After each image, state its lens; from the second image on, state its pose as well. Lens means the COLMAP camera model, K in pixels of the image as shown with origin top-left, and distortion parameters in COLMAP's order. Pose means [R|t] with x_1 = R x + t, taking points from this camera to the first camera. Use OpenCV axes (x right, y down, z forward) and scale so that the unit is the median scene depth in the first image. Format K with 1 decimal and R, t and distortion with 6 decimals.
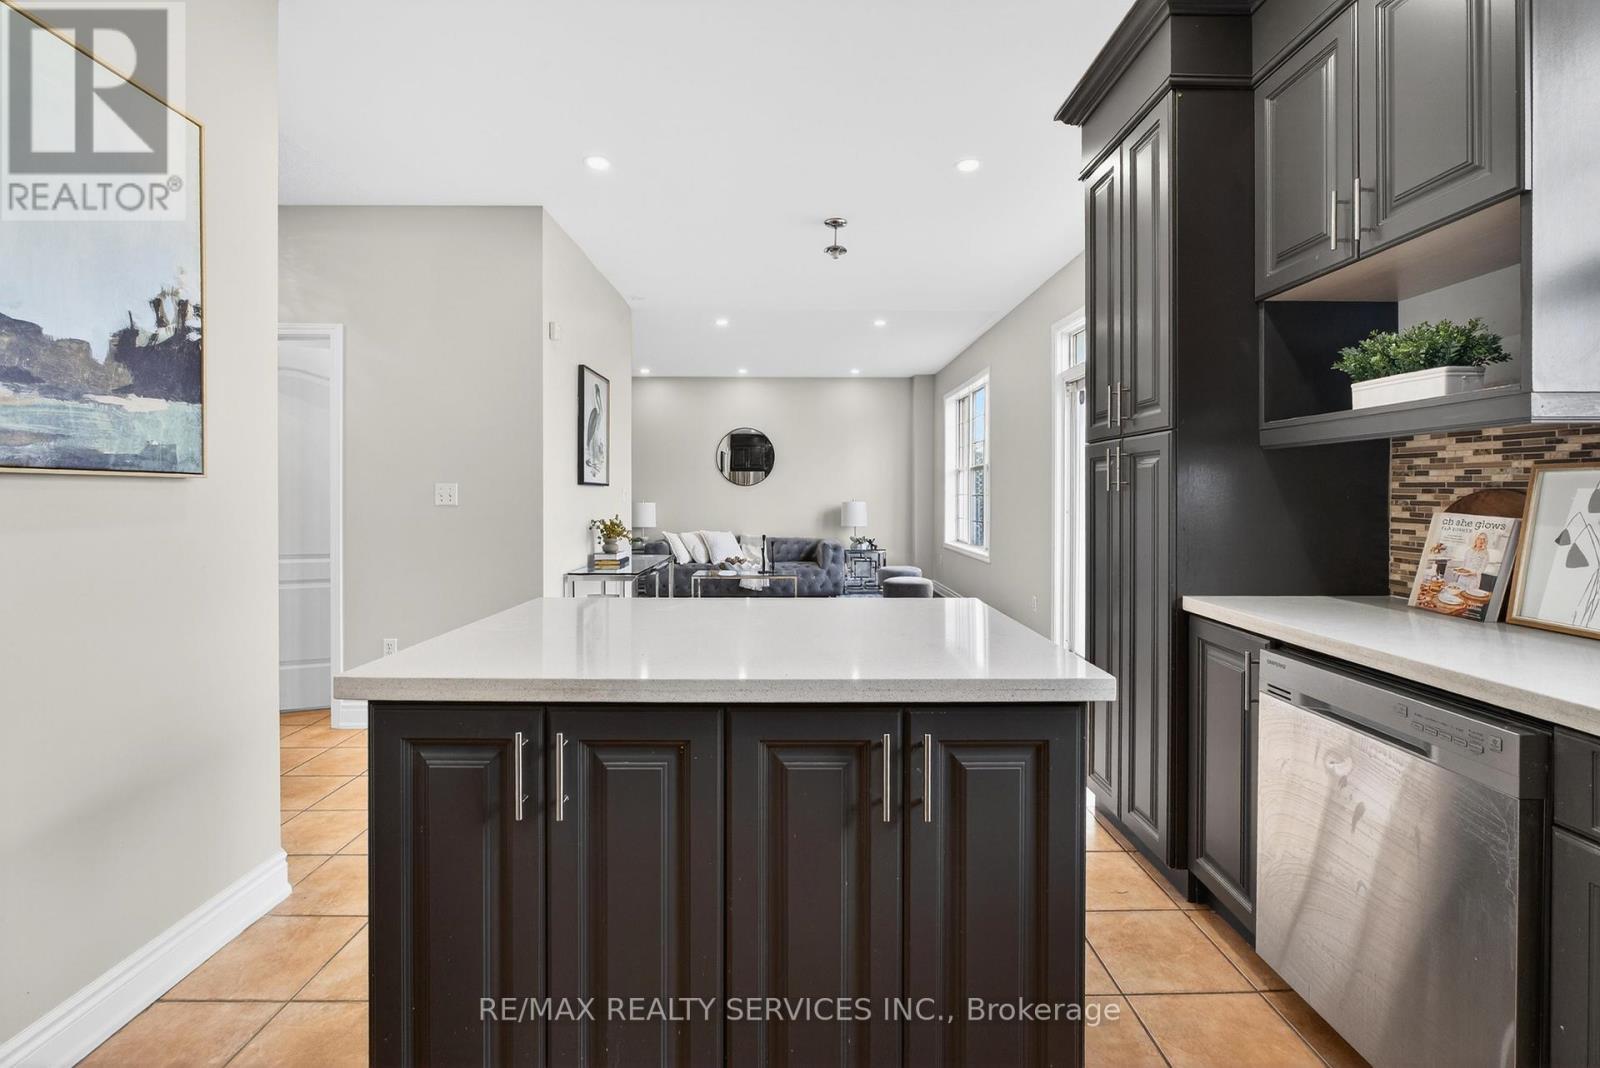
lens RADIAL K [[699.2, 0, 818.5], [0, 699.2, 495.2], [0, 0, 1]] dist [-0.008273, 0.002307]
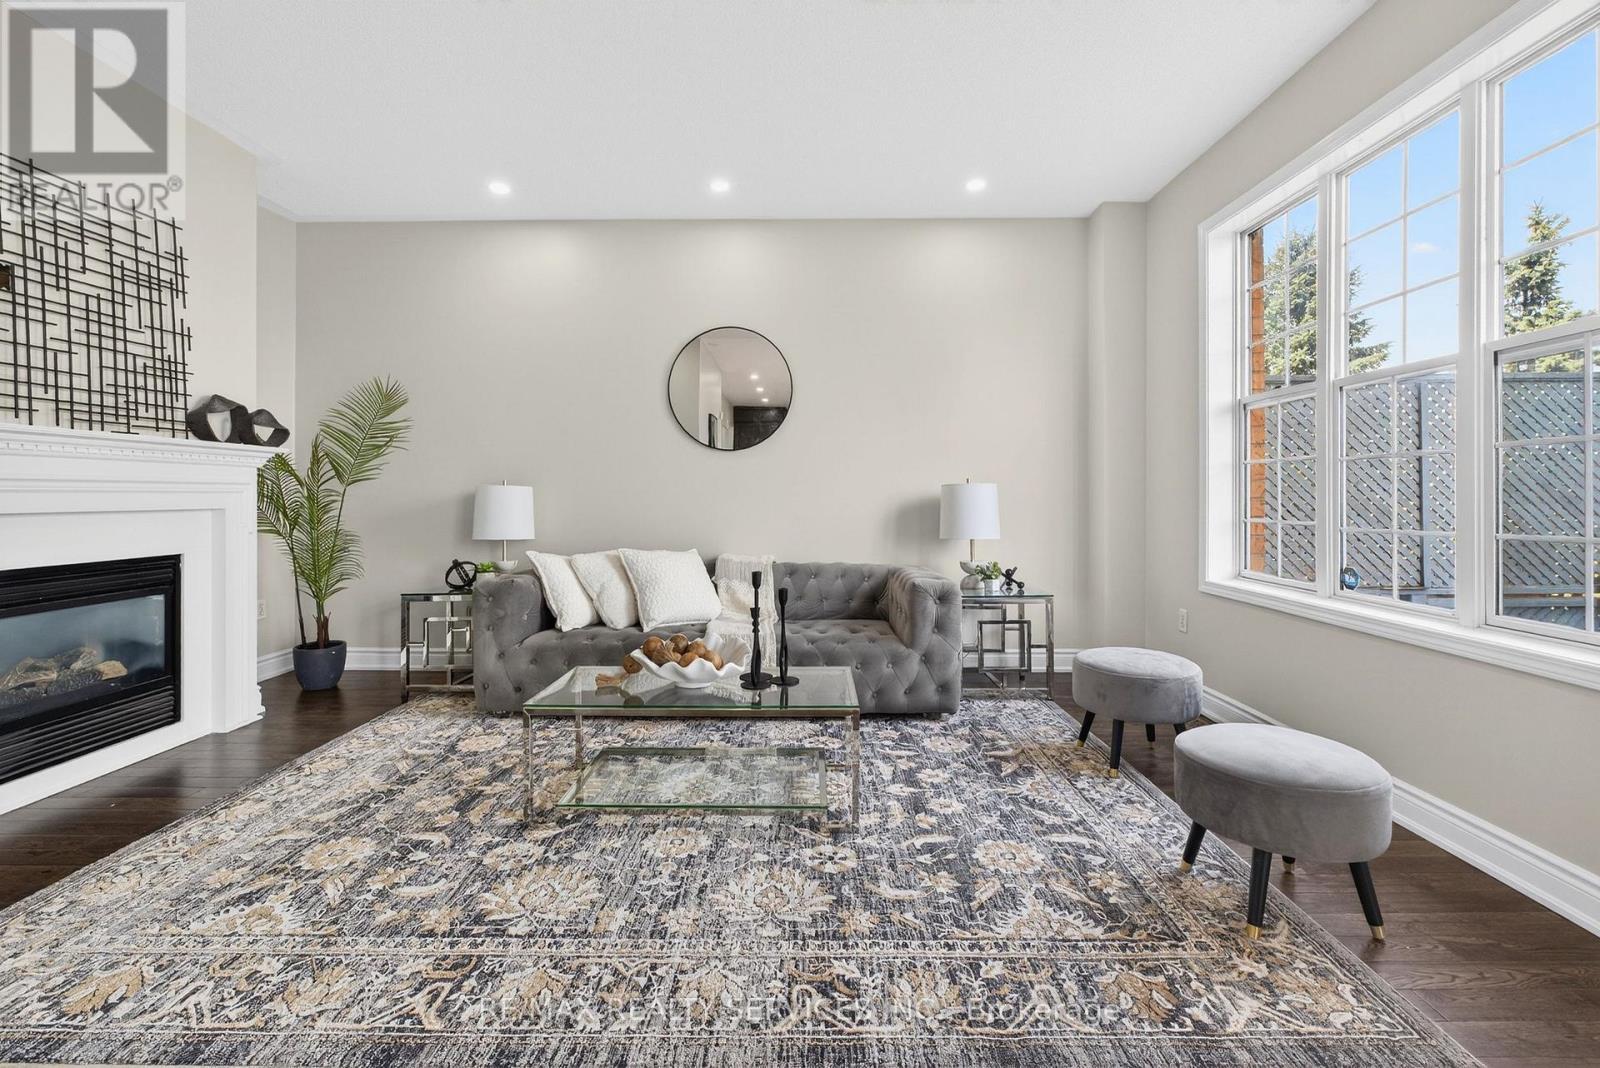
lens RADIAL K [[699.2, 0, 803.8], [0, 699.2, 499.8], [0, 0, 1]] dist [-0.008273, 0.002307]
pose [[0.998766, -0.000833, -0.049649, -0.033656], [0.000940, 0.999997, 0.002127, 0.018971], [0.049647, -0.002171, 0.998764, 0.572302]]
